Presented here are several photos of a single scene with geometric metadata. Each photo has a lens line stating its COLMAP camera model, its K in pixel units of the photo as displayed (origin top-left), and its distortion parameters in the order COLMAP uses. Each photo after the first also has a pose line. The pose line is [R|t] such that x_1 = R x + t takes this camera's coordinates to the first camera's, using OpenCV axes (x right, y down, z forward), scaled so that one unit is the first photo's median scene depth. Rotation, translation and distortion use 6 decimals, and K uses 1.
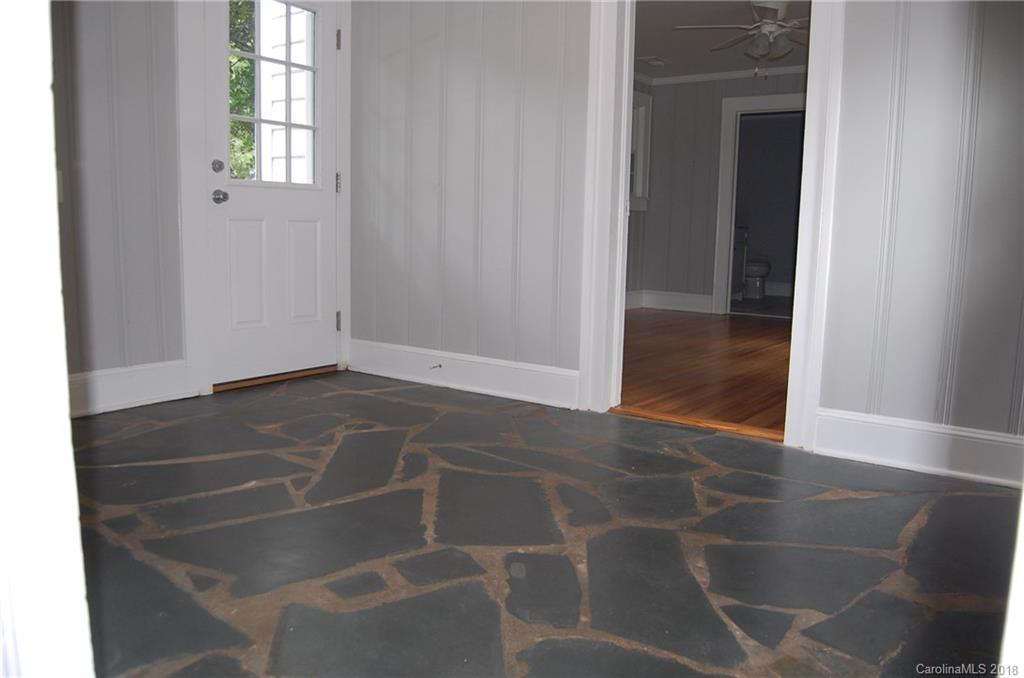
lens RADIAL K [[801.2, 0, 511.4], [0, 801.2, 338.6], [0, 0, 1]] dist [-0.093228, 0.037500]
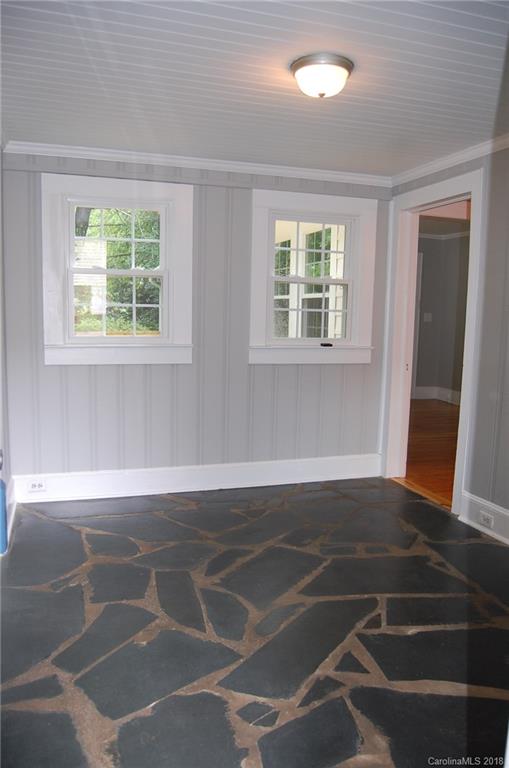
lens RADIAL K [[600.9, 0, 255.3], [0, 600.9, 386.0], [0, 0, 1]] dist [-0.093228, 0.037500]
pose [[-0.811091, -0.108294, 0.574808, -0.609297], [0.043356, 0.968877, 0.243716, -0.428129], [-0.583311, 0.222597, -0.781152, 1.748807]]
